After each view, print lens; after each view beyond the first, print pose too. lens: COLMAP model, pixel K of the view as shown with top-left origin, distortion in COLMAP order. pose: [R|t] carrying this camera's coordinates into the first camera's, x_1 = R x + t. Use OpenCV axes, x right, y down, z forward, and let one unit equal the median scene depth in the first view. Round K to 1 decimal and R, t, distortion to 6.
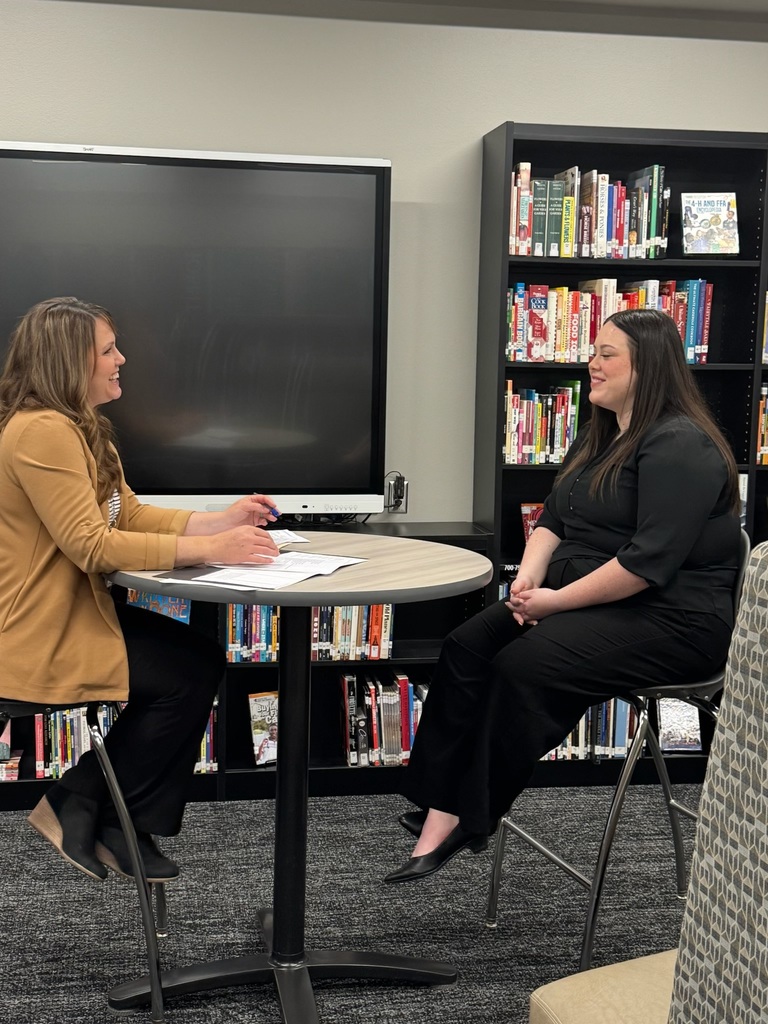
lens RADIAL K [[1359.4, 0, 365.0], [0, 1359.4, 492.3], [0, 0, 1]] dist [0.127400, 0.000000]
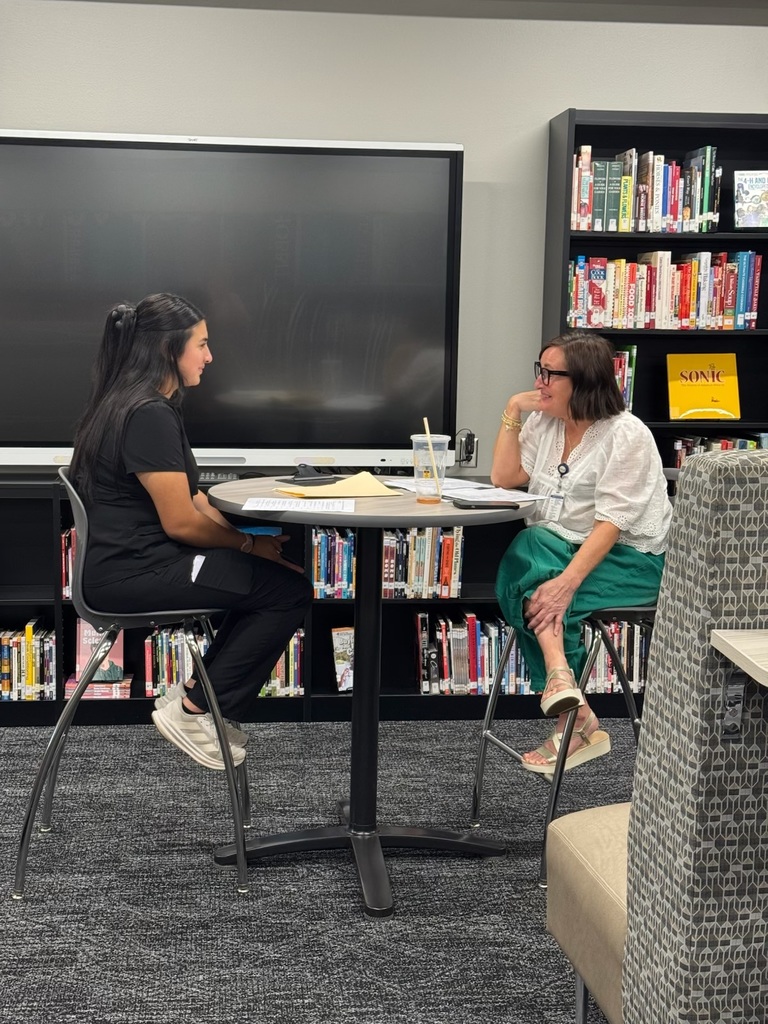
lens RADIAL K [[1422.7, 0, 356.9], [0, 1422.7, 487.9], [0, 0, 1]] dist [0.129740, 0.000000]
pose [[0.997403, 0.006562, -0.071717, 0.018151], [-0.005523, 0.999877, 0.014680, 0.016708], [0.071805, -0.014245, 0.997317, -0.159543]]
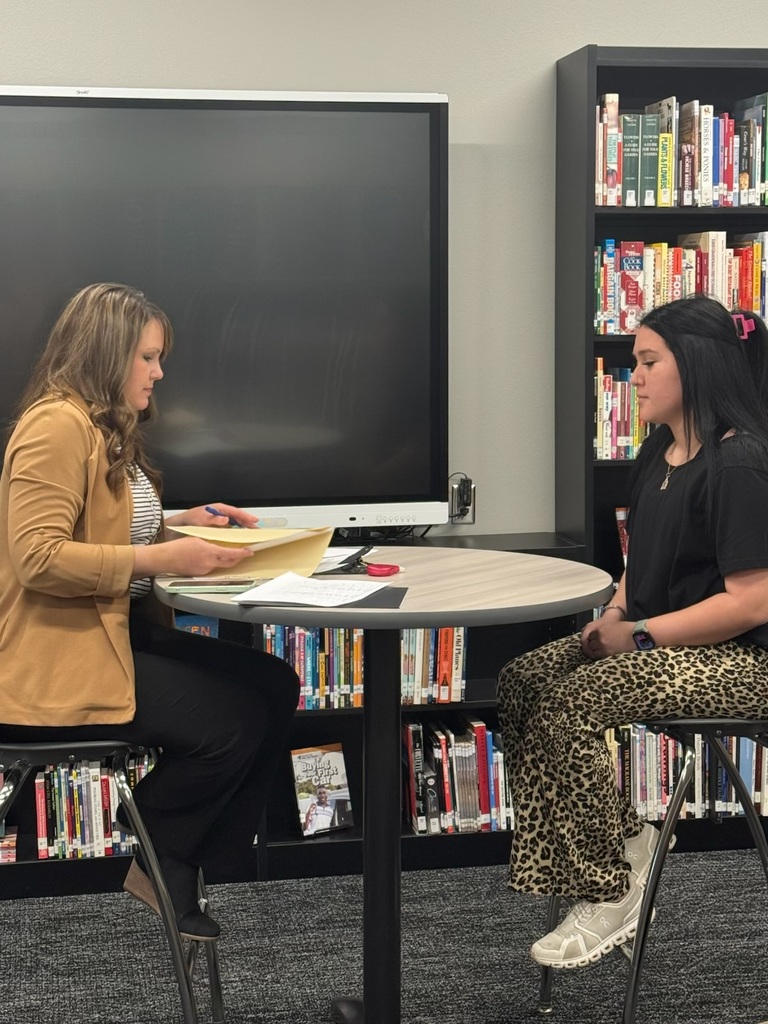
lens RADIAL K [[1809.3, 0, 383.6], [0, 1809.3, 492.5], [0, 0, 1]] dist [0.133526, 0.000000]
pose [[0.999500, -0.027831, 0.014992, -0.042852], [0.027912, 0.999597, -0.005237, 0.000916], [-0.014840, 0.005653, 0.999874, -0.091297]]
